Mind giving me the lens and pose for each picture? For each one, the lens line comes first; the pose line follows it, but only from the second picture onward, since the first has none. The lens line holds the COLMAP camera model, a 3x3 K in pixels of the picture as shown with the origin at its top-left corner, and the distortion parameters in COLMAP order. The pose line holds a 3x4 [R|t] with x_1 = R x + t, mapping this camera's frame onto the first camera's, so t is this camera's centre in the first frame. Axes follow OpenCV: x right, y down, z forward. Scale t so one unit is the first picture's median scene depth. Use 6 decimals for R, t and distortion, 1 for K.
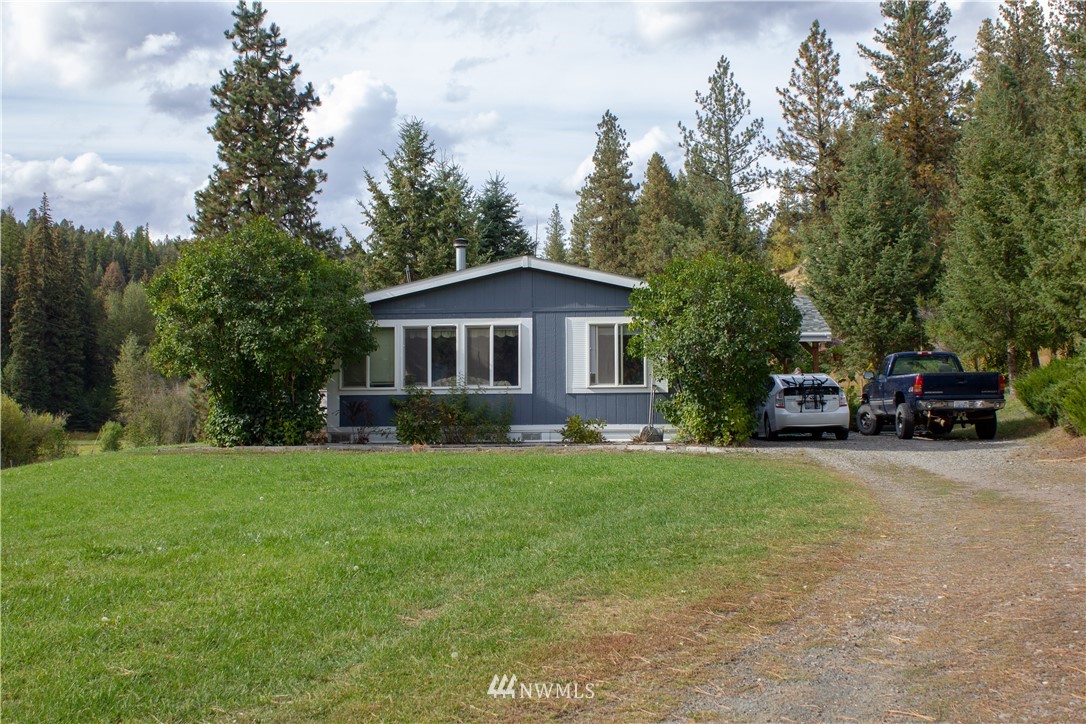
lens RADIAL K [[1306.4, 0, 542.7], [0, 1306.4, 363.2], [0, 0, 1]] dist [-0.078596, 0.000000]
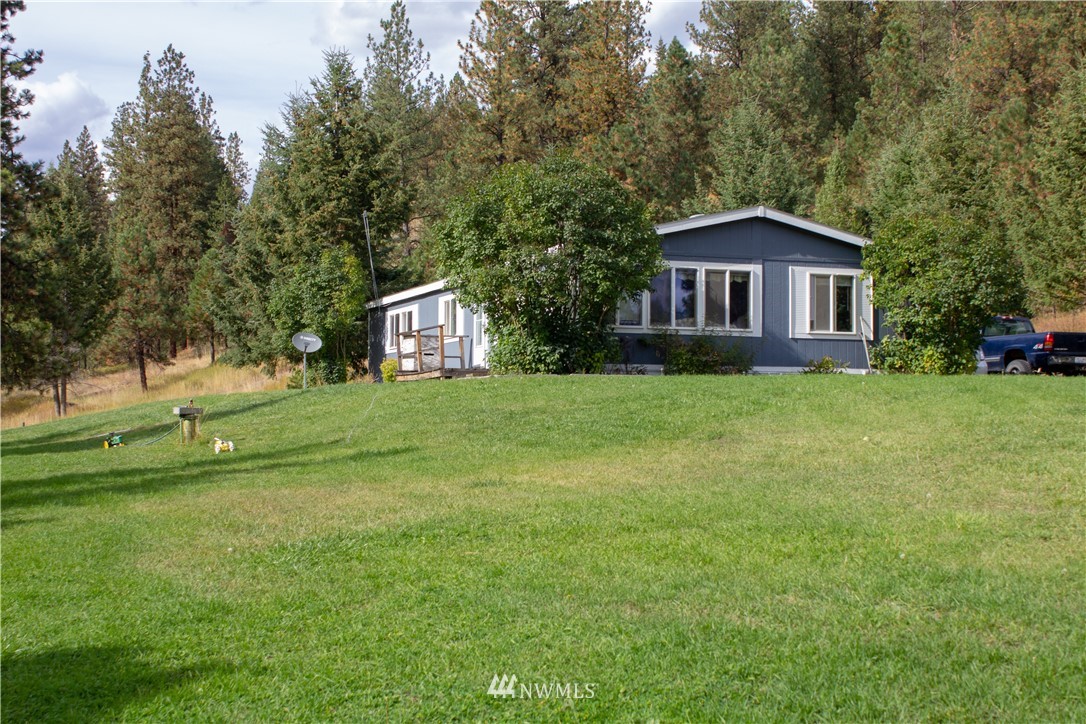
lens RADIAL K [[1635.4, 0, 544.0], [0, 1635.4, 361.2], [0, 0, 1]] dist [-0.039306, 0.000000]
pose [[0.918807, 0.029821, 0.393578, -0.683968], [-0.026261, 0.999551, -0.014429, 0.066249], [-0.393832, 0.002922, 0.919178, -0.140187]]
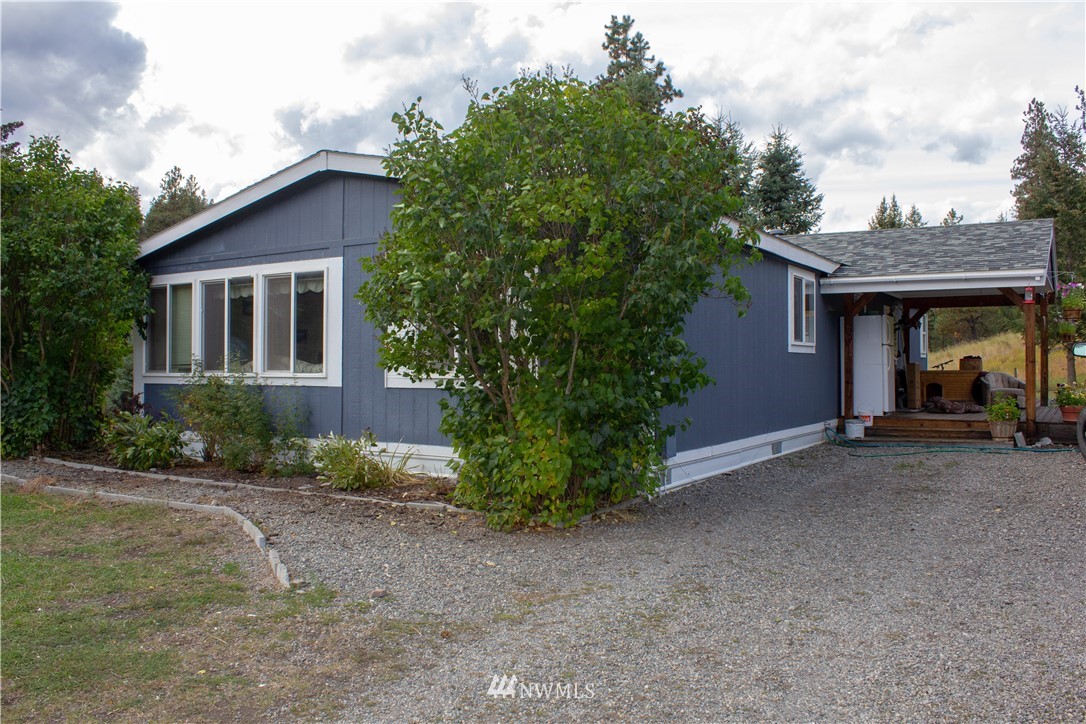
lens RADIAL K [[895.7, 0, 541.2], [0, 895.7, 362.6], [0, 0, 1]] dist [-0.094082, 0.019383]
pose [[0.868431, 0.006263, -0.495770, 0.267271], [0.014541, 0.999168, 0.038093, -0.001362], [0.495596, -0.040290, 0.867618, 0.695242]]
